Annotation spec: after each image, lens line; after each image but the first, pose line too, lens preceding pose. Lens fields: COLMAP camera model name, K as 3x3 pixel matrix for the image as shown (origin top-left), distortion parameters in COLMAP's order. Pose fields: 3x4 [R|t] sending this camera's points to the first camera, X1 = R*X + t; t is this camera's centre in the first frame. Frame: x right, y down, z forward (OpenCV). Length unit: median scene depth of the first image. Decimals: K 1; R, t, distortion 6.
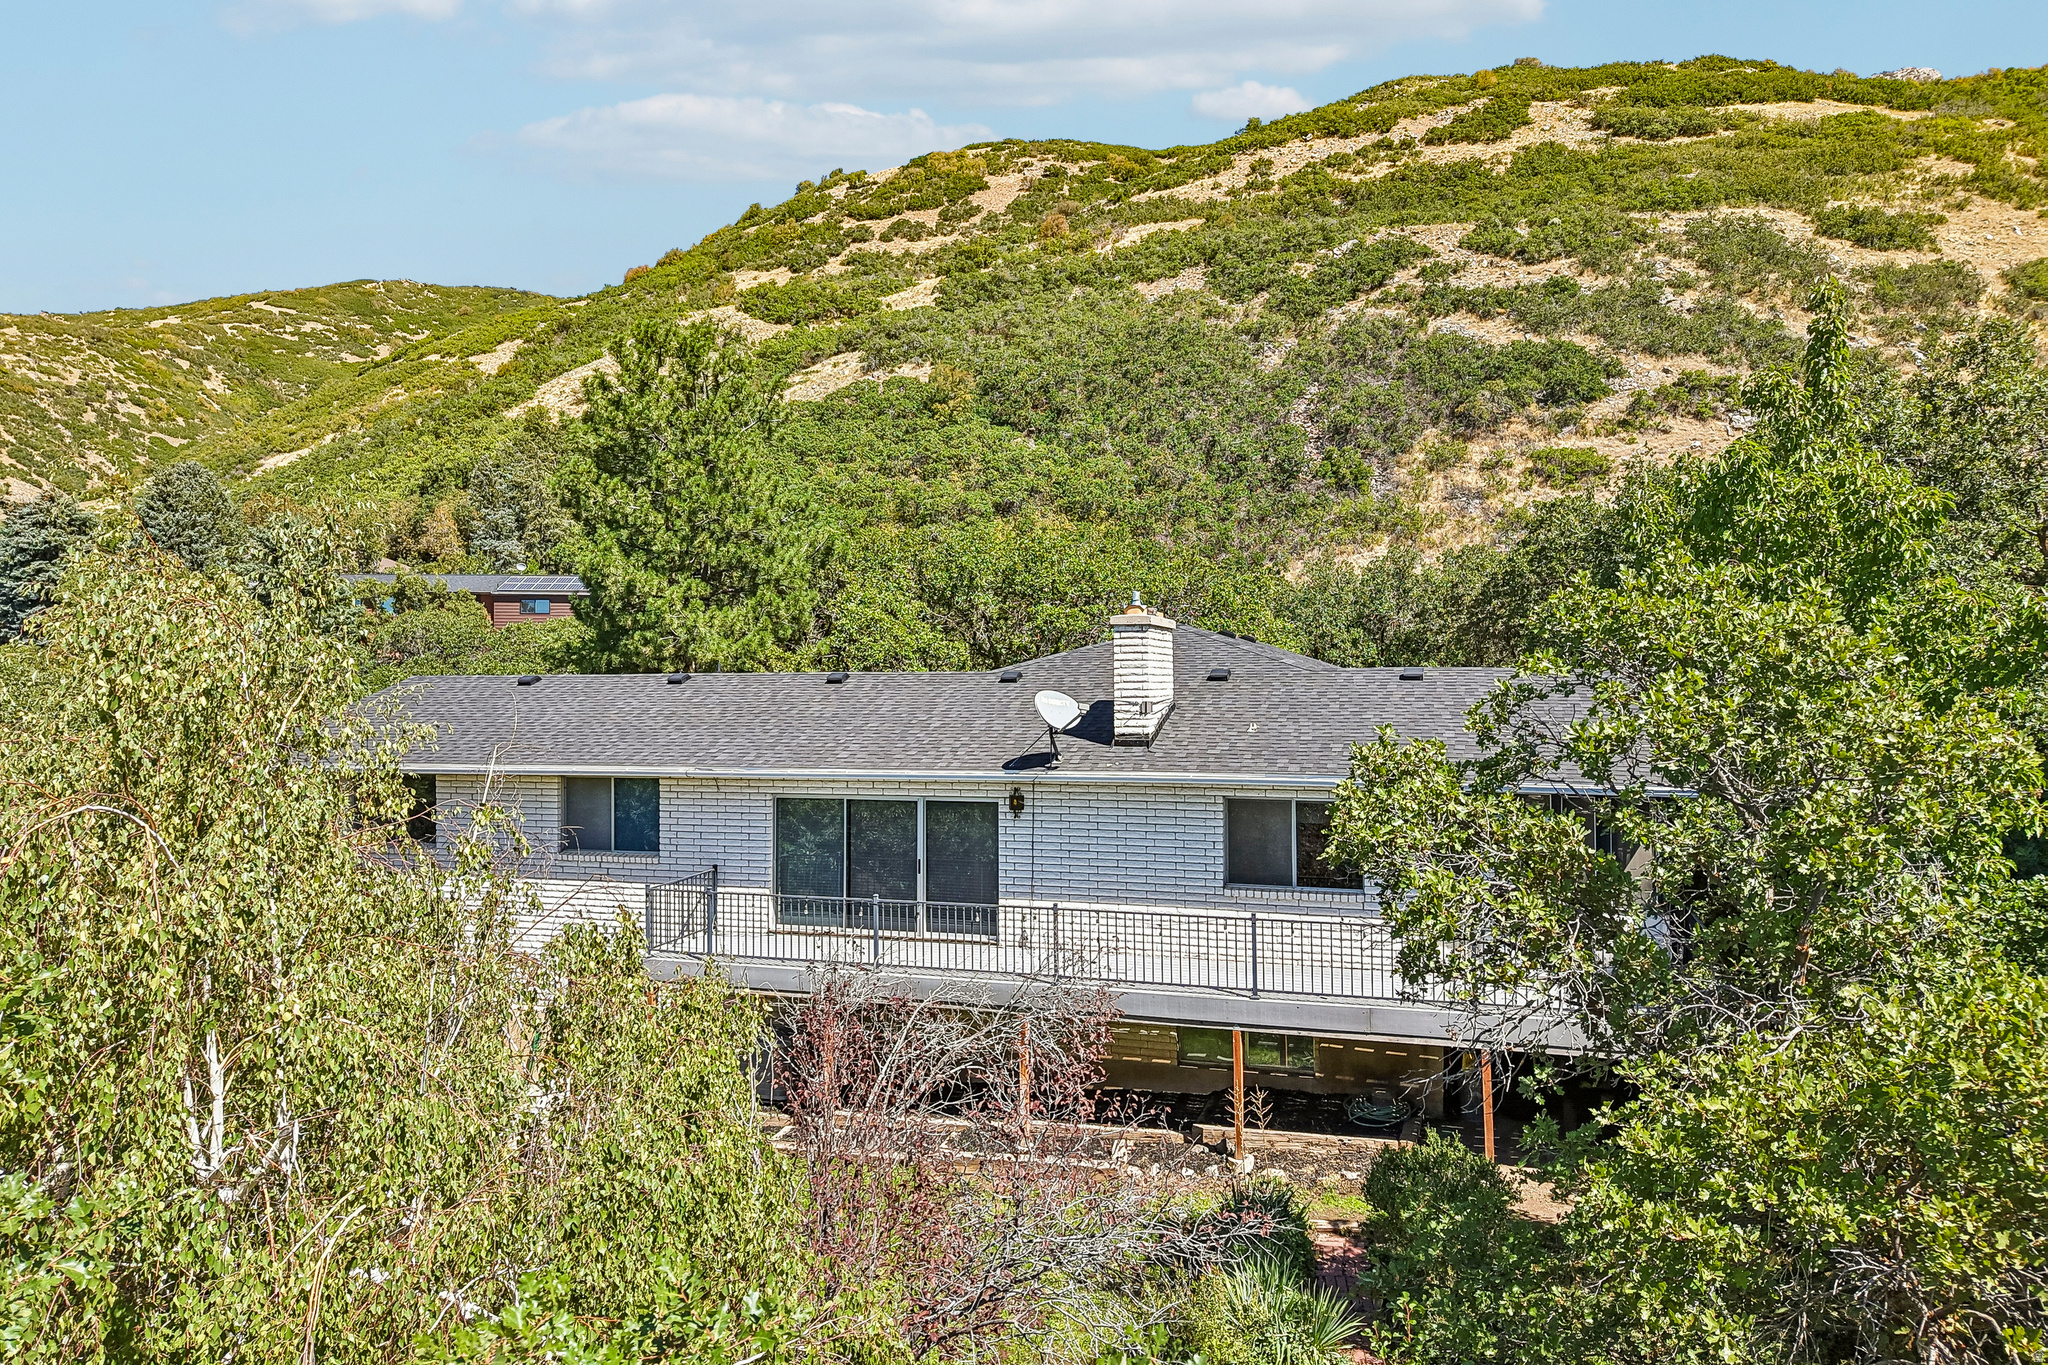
lens RADIAL K [[1354.3, 0, 1024.0], [0, 1354.3, 682.5], [0, 0, 1]] dist [0.006199, -0.013446]
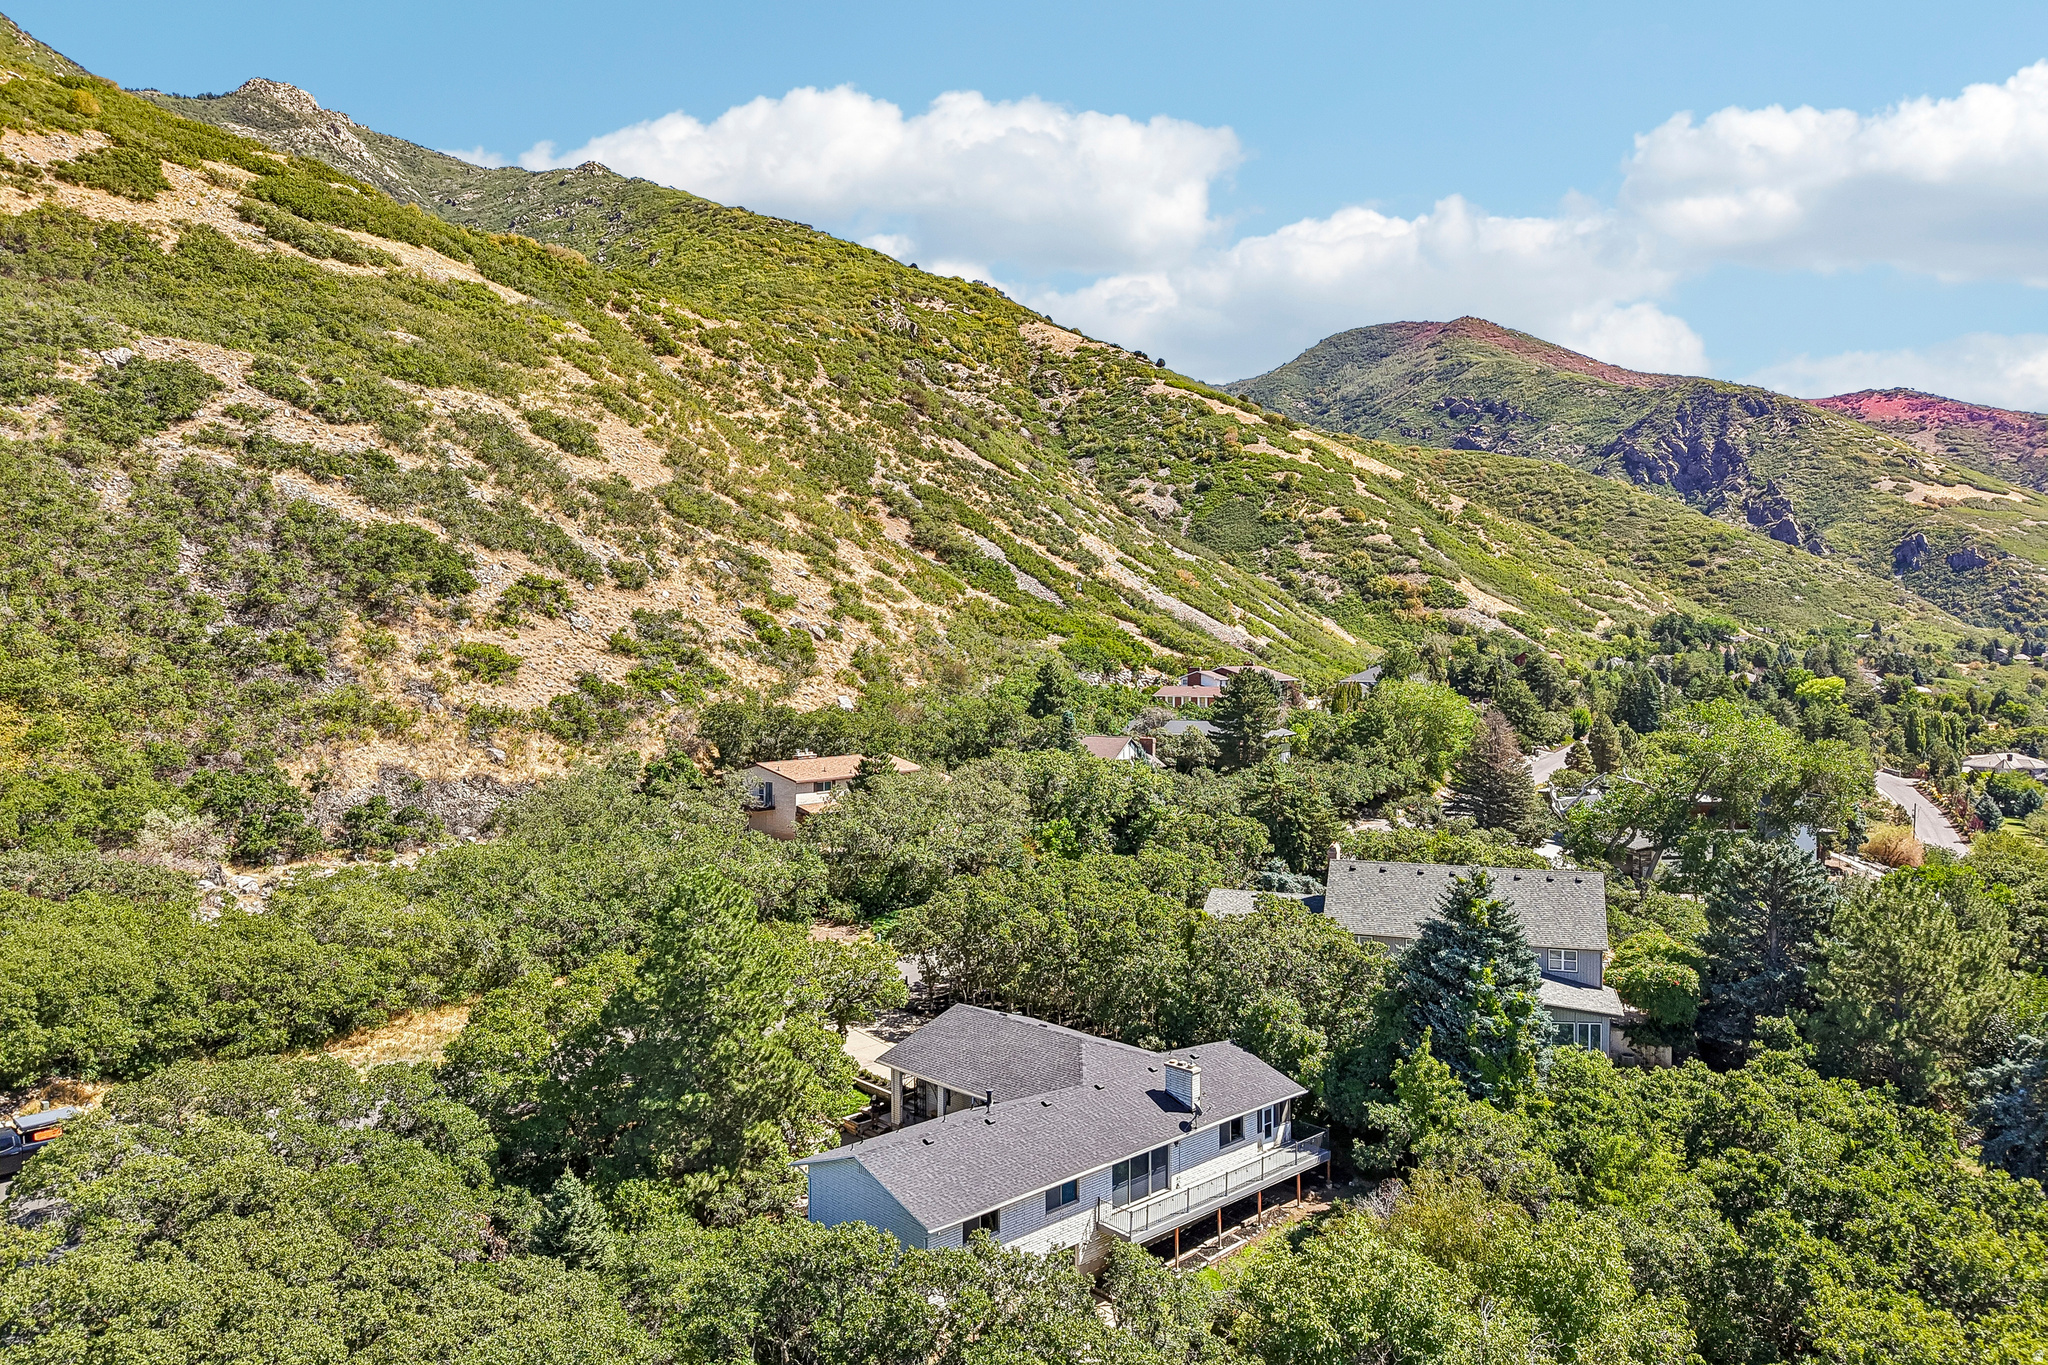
lens RADIAL K [[1354.3, 0, 1024.0], [0, 1354.3, 682.5], [0, 0, 1]] dist [0.006199, -0.013446]
pose [[0.458571, -0.012240, 0.888573, -0.234411], [-0.004097, 0.999865, 0.015887, -0.081344], [-0.888648, -0.010926, 0.458459, 0.000783]]
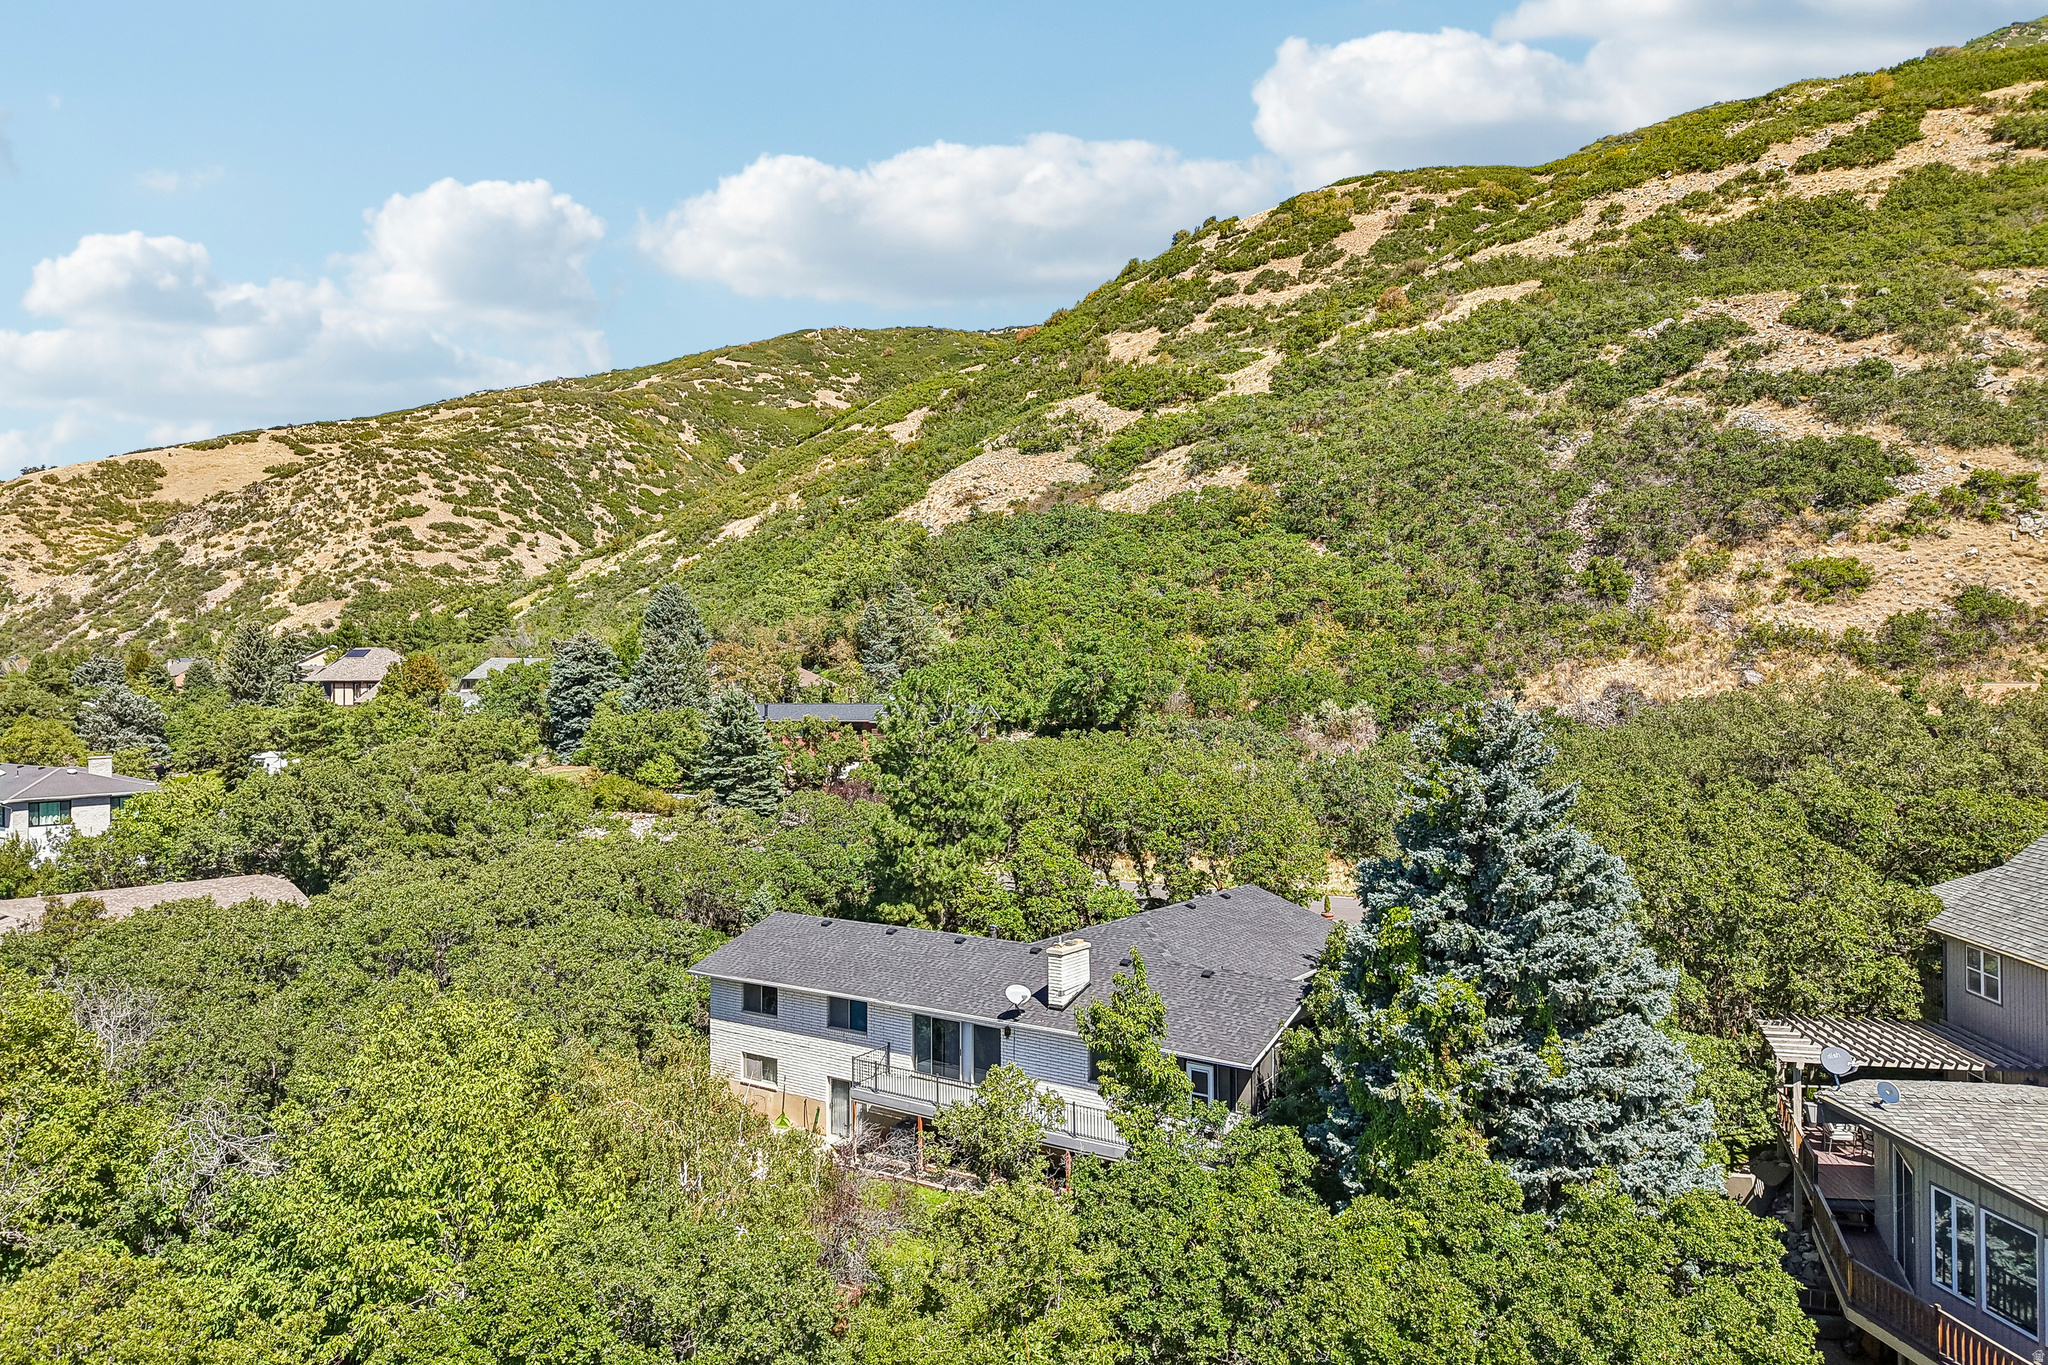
lens RADIAL K [[1354.3, 0, 1024.0], [0, 1354.3, 682.5], [0, 0, 1]] dist [0.006199, -0.013446]
pose [[0.956673, 0.001890, -0.291158, 0.056201], [-0.000693, 0.999991, 0.004215, -0.041250], [0.291164, -0.003831, 0.956666, -0.091638]]
